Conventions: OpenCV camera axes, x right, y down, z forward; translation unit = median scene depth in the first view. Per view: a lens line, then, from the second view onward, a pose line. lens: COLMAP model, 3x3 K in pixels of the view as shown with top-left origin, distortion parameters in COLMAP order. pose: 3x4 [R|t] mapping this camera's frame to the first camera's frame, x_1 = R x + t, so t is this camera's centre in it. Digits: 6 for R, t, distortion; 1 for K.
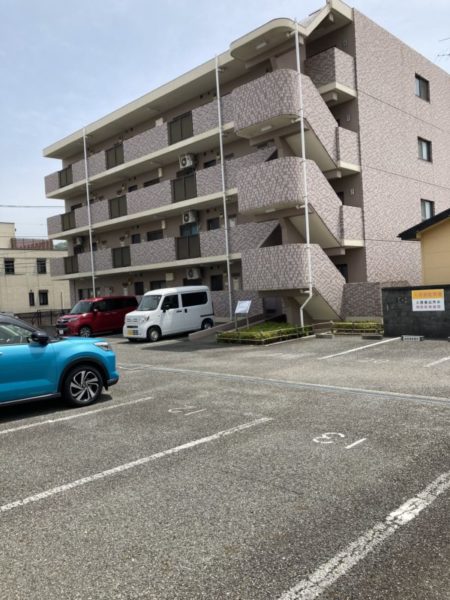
lens RADIAL K [[491.8, 0, 225.1], [0, 491.8, 299.6], [0, 0, 1]] dist [0.030704, -0.024588]
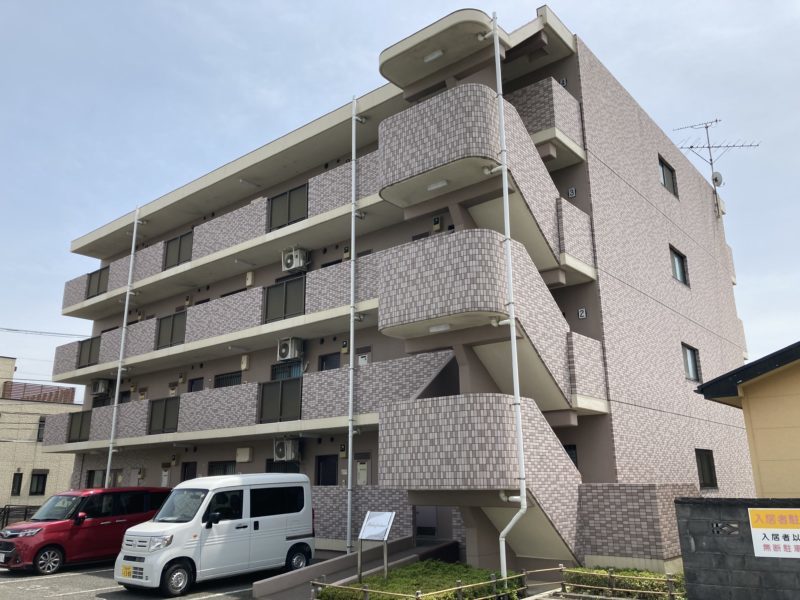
lens RADIAL K [[655.7, 0, 404.5], [0, 655.7, 295.3], [0, 0, 1]] dist [0.030704, -0.024588]
pose [[0.994712, 0.070488, 0.074692, 0.000561], [-0.045427, 0.954242, -0.295565, -0.008849], [-0.092108, 0.290609, 0.952398, 0.308412]]
